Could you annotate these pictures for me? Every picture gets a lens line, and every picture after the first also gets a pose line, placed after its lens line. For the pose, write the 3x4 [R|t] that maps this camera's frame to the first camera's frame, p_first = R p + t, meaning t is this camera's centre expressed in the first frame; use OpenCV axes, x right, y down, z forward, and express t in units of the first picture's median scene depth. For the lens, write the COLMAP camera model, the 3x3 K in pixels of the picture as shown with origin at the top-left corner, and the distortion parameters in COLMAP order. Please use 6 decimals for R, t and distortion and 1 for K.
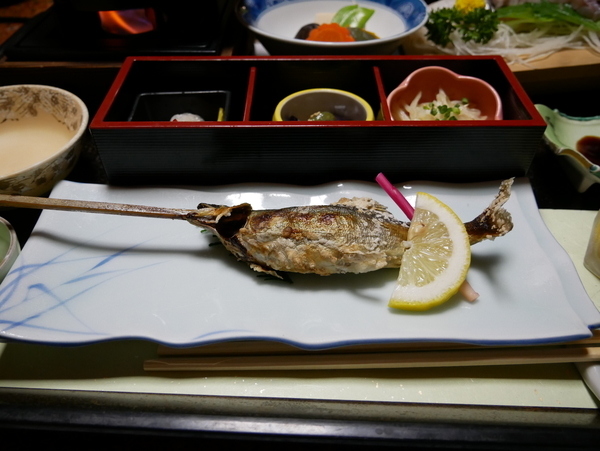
lens RADIAL K [[519.0, 0, 300.5], [0, 519.0, 228.2], [0, 0, 1]] dist [-0.003712, -0.006862]
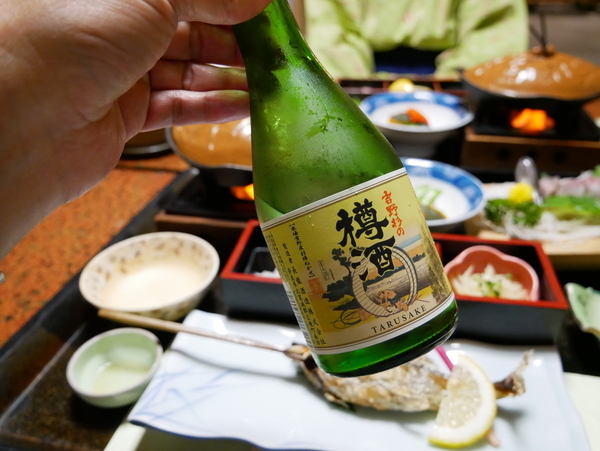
lens RADIAL K [[519.0, 0, 299.4], [0, 519.0, 230.8], [0, 0, 1]] dist [-0.003712, -0.006862]
pose [[0.983467, 0.075244, -0.164715, 0.023140], [-0.107970, 0.973874, -0.199778, -0.056957], [0.145379, 0.214259, 0.965897, -0.348674]]
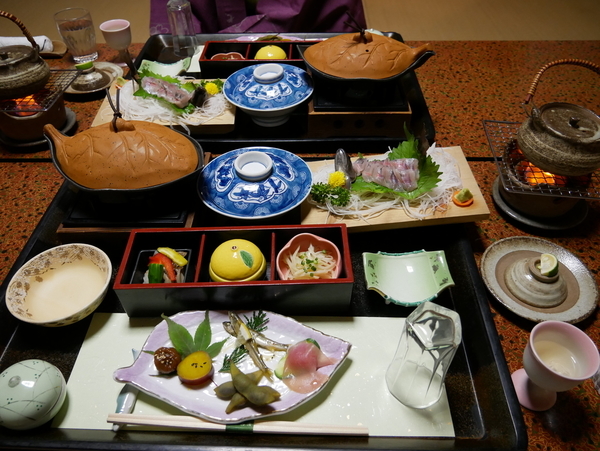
lens RADIAL K [[468.3, 0, 302.0], [0, 468.3, 226.8], [0, 0, 1]] dist [-0.034402, 0.005236]
pose [[0.999765, -0.021277, 0.004177, 0.281066], [0.021132, 0.999265, 0.031997, -0.452729], [-0.004855, -0.031901, 0.999479, -0.698133]]
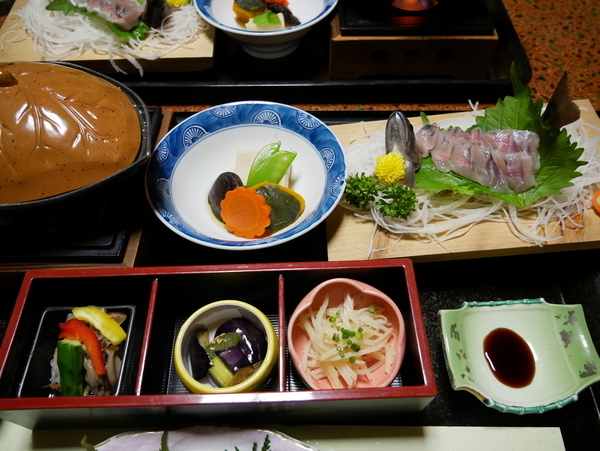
lens RADIAL K [[473.4, 0, 300.9], [0, 473.4, 227.4], [0, 0, 1]] dist [-0.036988, 0.021904]
pose [[0.999698, -0.024585, -0.000040, 0.220025], [0.024058, 0.977920, 0.207588, -0.697248], [-0.005064, -0.207526, 0.978216, 0.179418]]
